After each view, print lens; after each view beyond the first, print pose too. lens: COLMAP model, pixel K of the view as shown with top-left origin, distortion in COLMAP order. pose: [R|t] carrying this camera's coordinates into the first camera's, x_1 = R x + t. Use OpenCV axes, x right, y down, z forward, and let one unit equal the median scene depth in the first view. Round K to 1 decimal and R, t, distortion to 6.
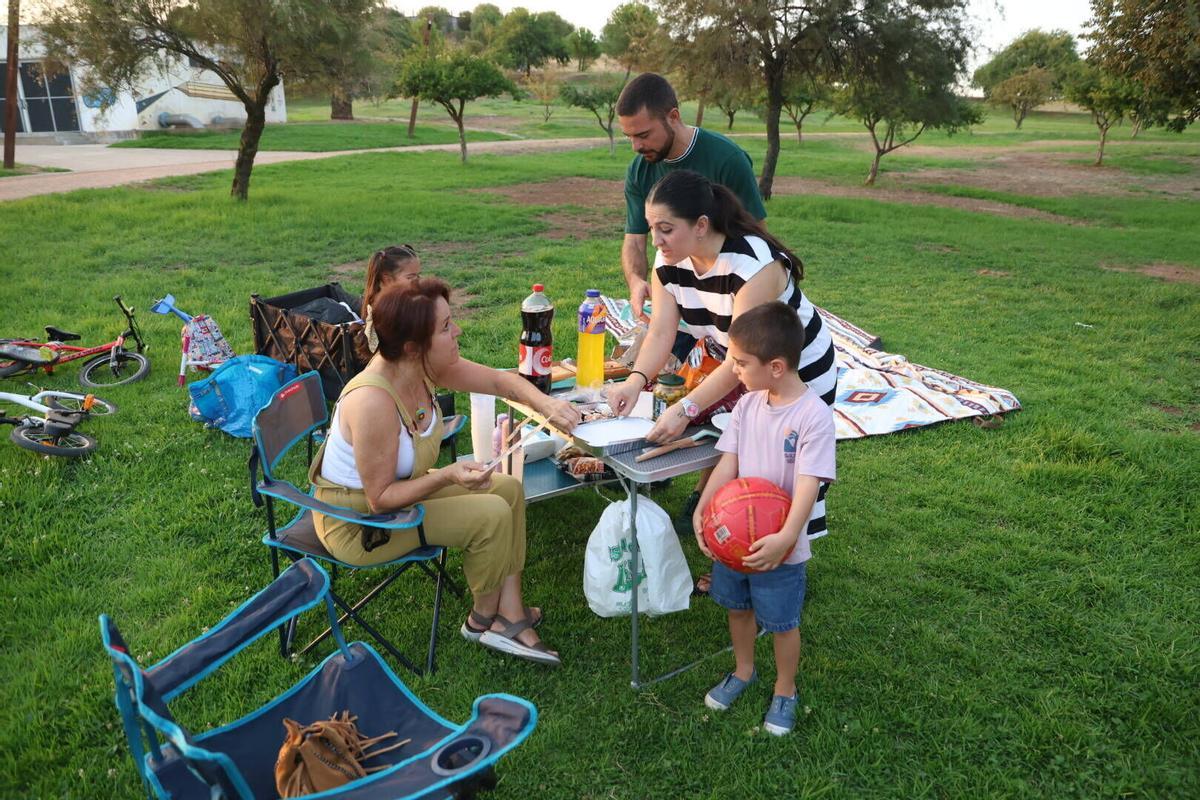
lens RADIAL K [[809.6, 0, 600.0], [0, 809.6, 400.0], [0, 0, 1]] dist [-0.134995, 0.094198]
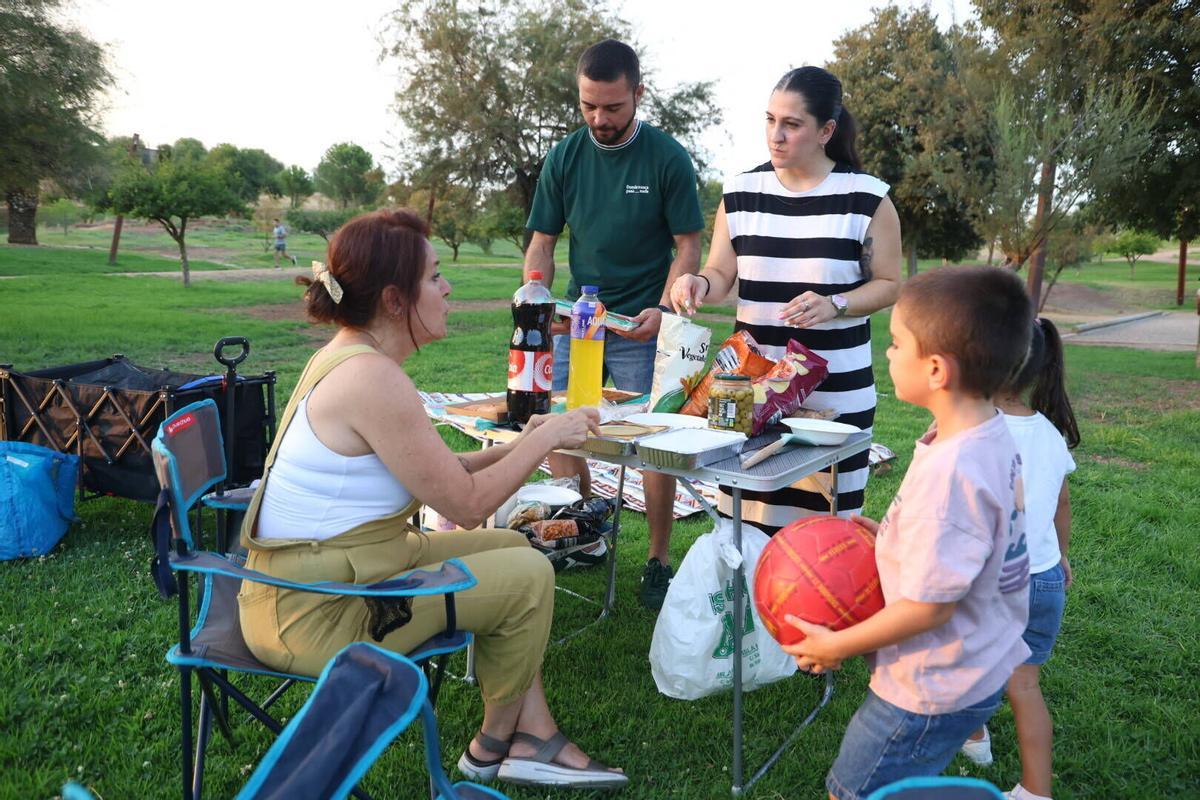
lens RADIAL K [[809.6, 0, 600.0], [0, 809.6, 400.0], [0, 0, 1]] dist [-0.134995, 0.094198]
pose [[0.940017, -0.041831, 0.338554, -0.039846], [0.097838, 0.983819, -0.150096, 0.013606], [-0.326797, 0.174216, 0.928898, 0.041562]]
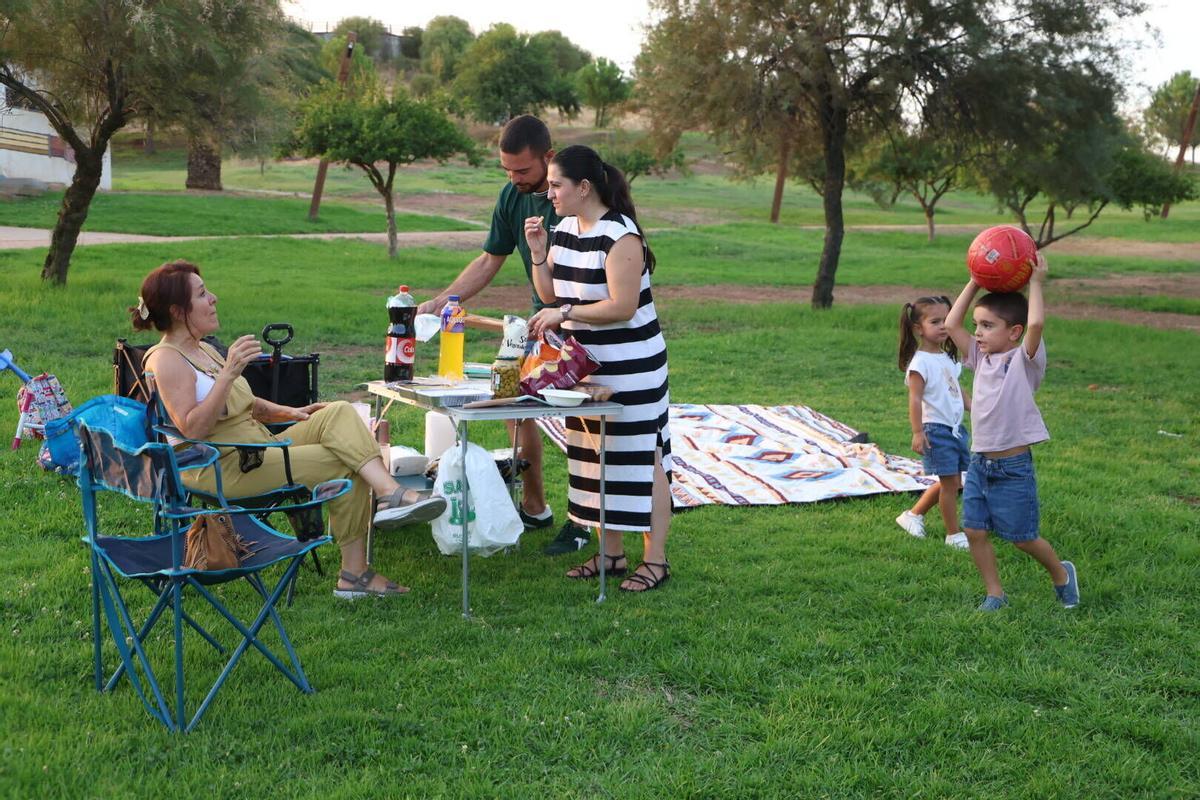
lens RADIAL K [[1422.7, 0, 600.0], [0, 1422.7, 400.0], [0, 0, 1]] dist [0.063948, 0.005027]
pose [[0.999514, 0.018583, -0.025041, 0.037567], [-0.023291, 0.978849, -0.203255, 0.061793], [0.020734, 0.203739, 0.978806, -0.141638]]
